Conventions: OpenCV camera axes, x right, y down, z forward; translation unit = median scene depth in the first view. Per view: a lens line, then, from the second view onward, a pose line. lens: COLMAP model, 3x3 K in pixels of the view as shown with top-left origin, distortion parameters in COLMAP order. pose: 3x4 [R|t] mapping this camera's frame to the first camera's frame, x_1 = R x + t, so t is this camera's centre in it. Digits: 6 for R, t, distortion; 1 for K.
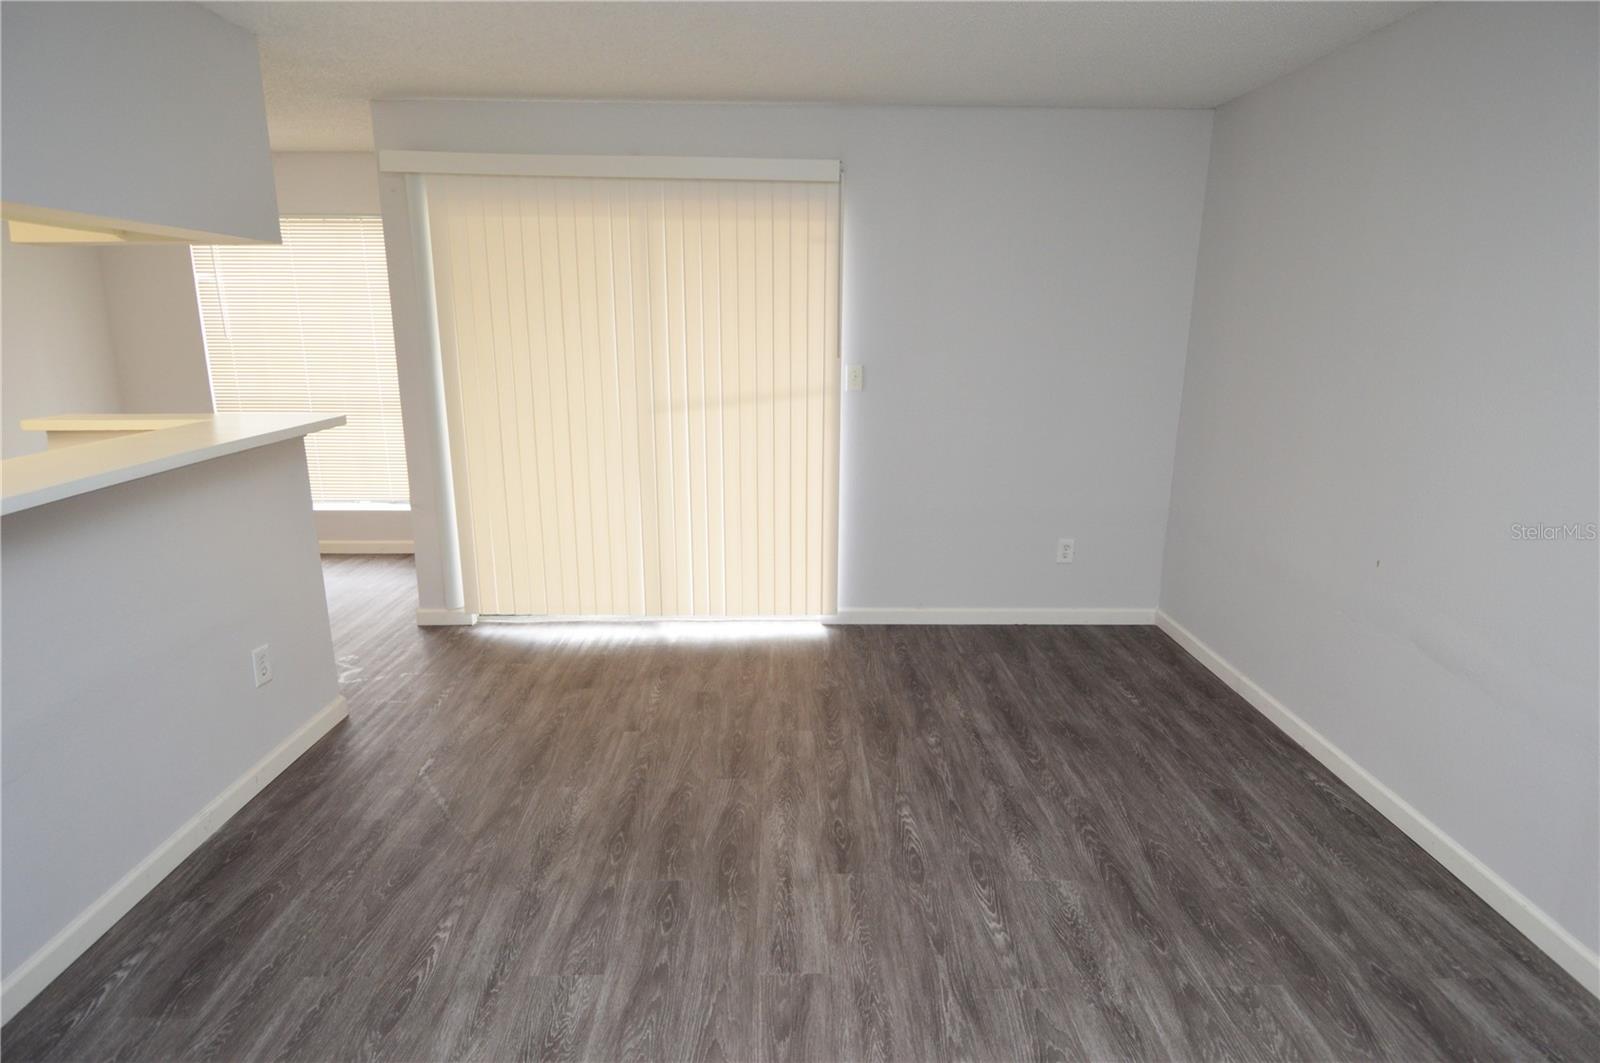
lens RADIAL K [[854.5, 0, 807.5], [0, 854.5, 520.0], [0, 0, 1]] dist [0.013640, -0.024639]
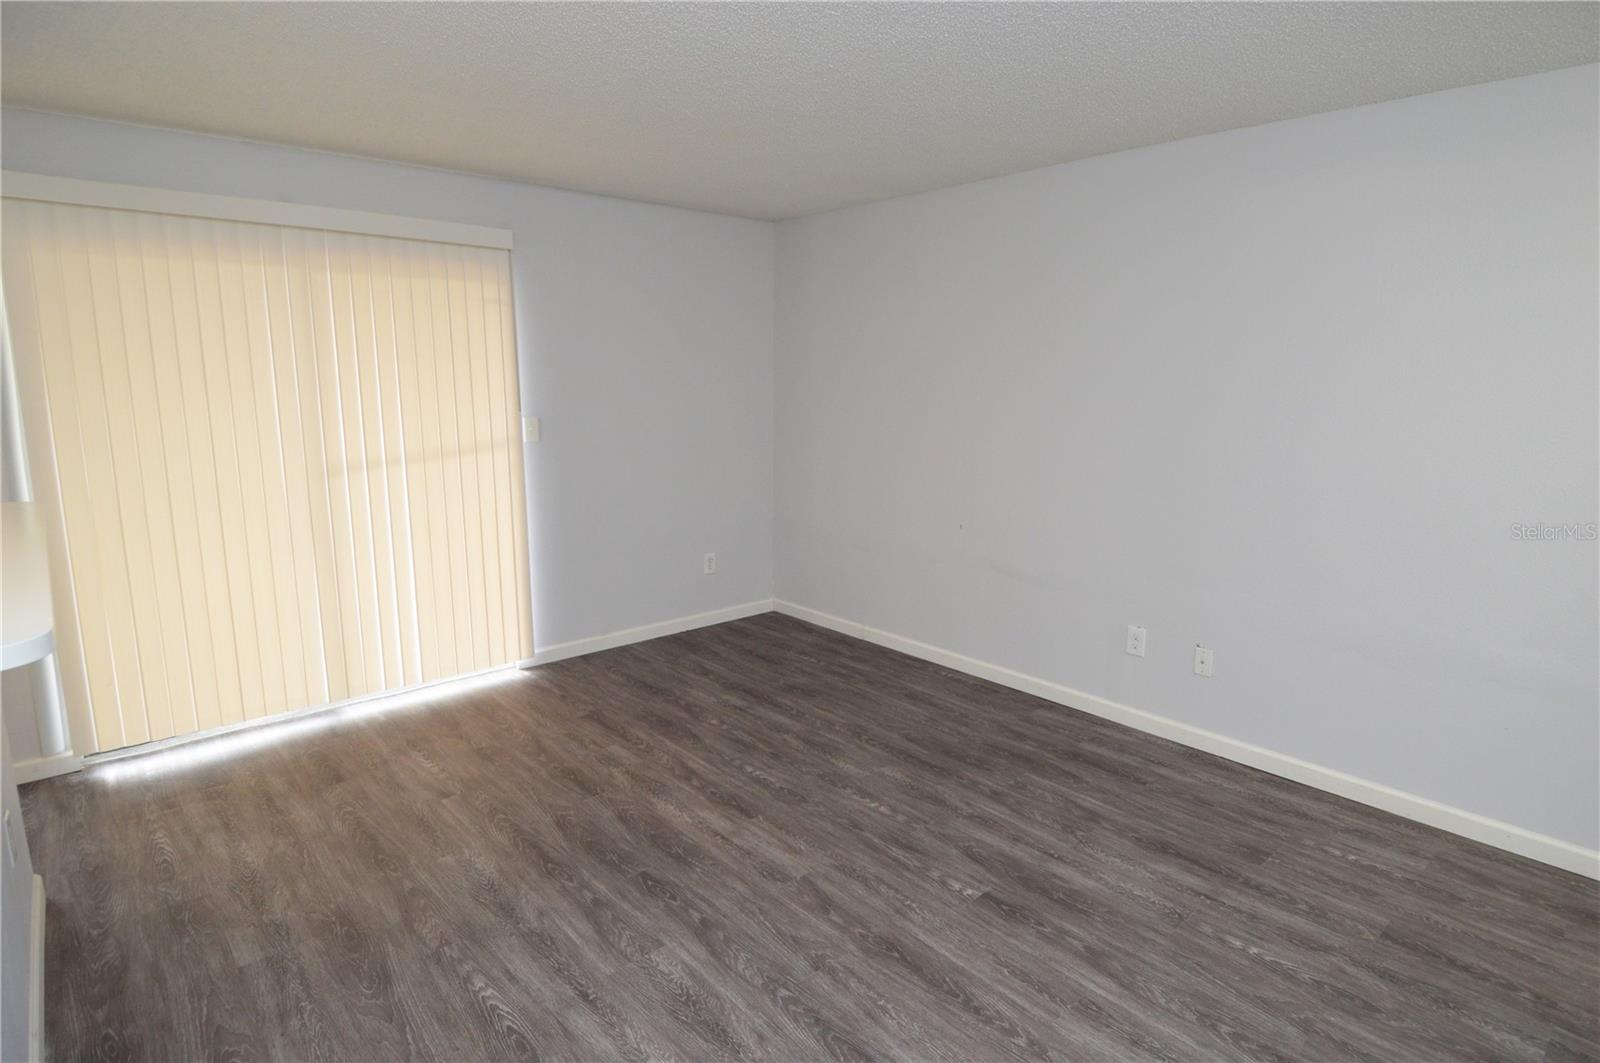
lens RADIAL K [[854.5, 0, 810.6], [0, 854.5, 518.5], [0, 0, 1]] dist [0.013640, -0.024639]
pose [[0.758304, -0.111592, 0.642279, -0.590979], [0.149293, 0.988783, -0.004467, 0.000016], [-0.634576, 0.099275, 0.766458, -0.046045]]
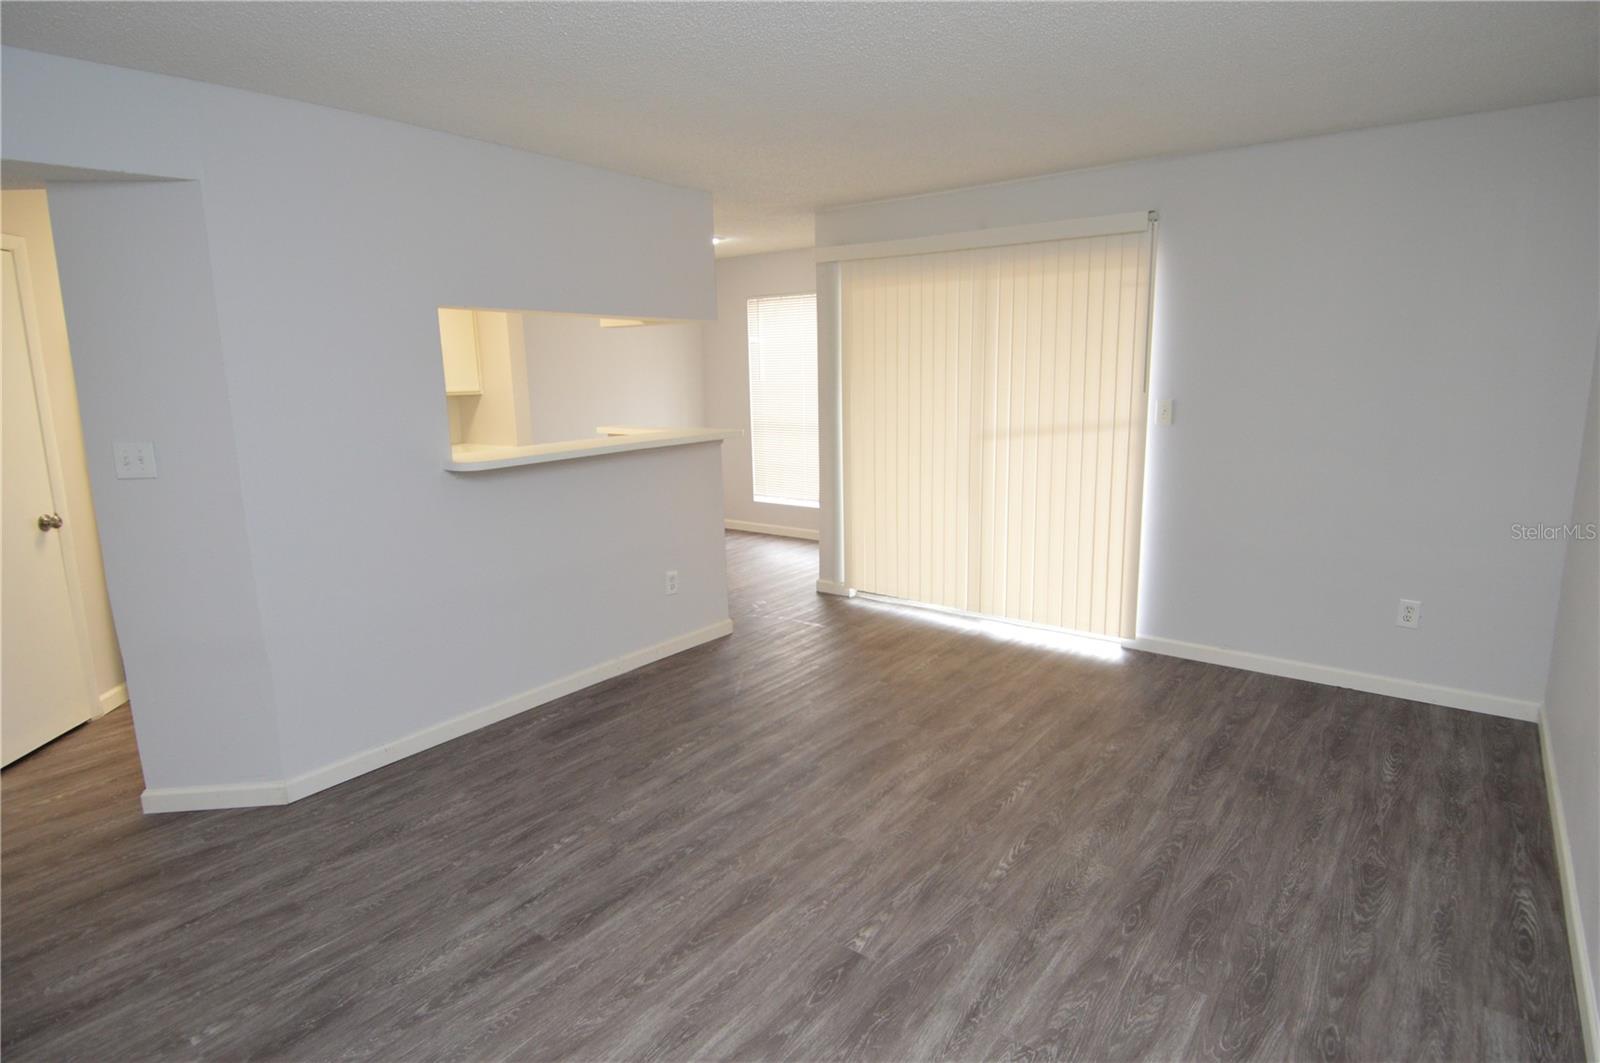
lens RADIAL K [[854.5, 0, 800.6], [0, 854.5, 510.8], [0, 0, 1]] dist [0.013640, -0.024639]
pose [[0.774342, 0.086132, -0.626877, 0.585242], [-0.120519, 0.992633, -0.012483, 0.029309], [0.621184, 0.085217, 0.779018, -0.116278]]
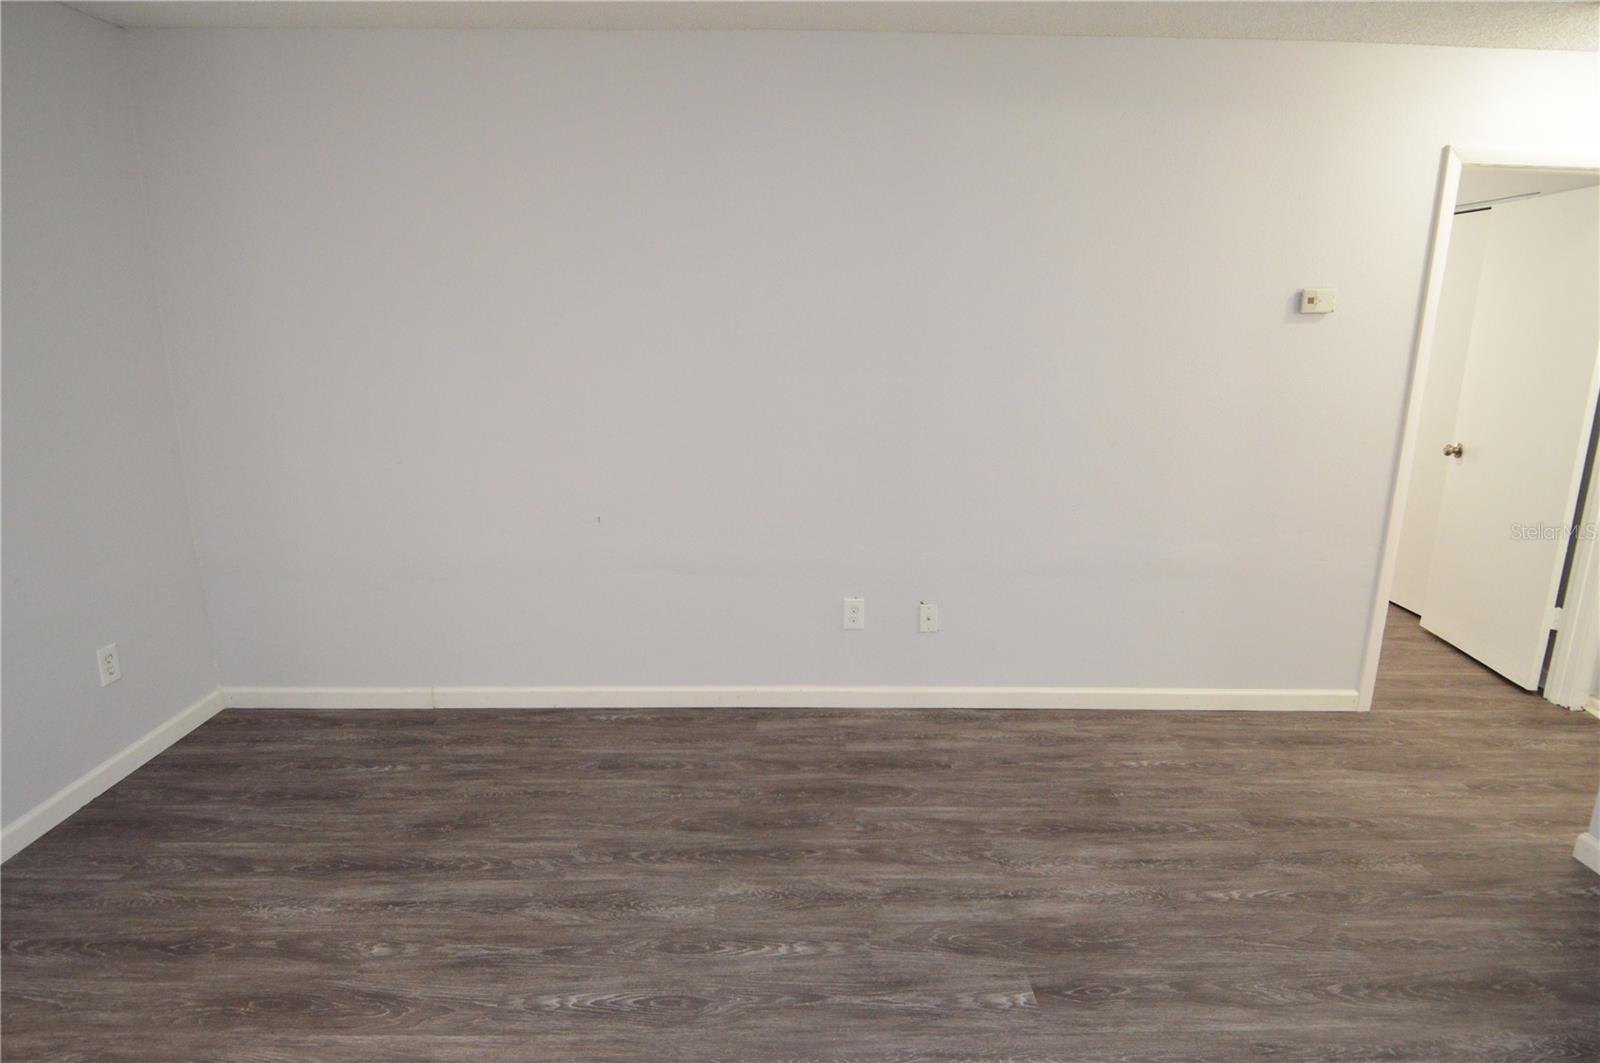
lens RADIAL K [[854.5, 0, 804.3], [0, 854.5, 569.0], [0, 0, 1]] dist [0.013640, -0.024639]
pose [[0.005457, -0.289420, 0.957187, -0.479053], [0.222431, 0.933572, 0.281012, -0.156251], [-0.974933, 0.211375, 0.069470, 0.684686]]
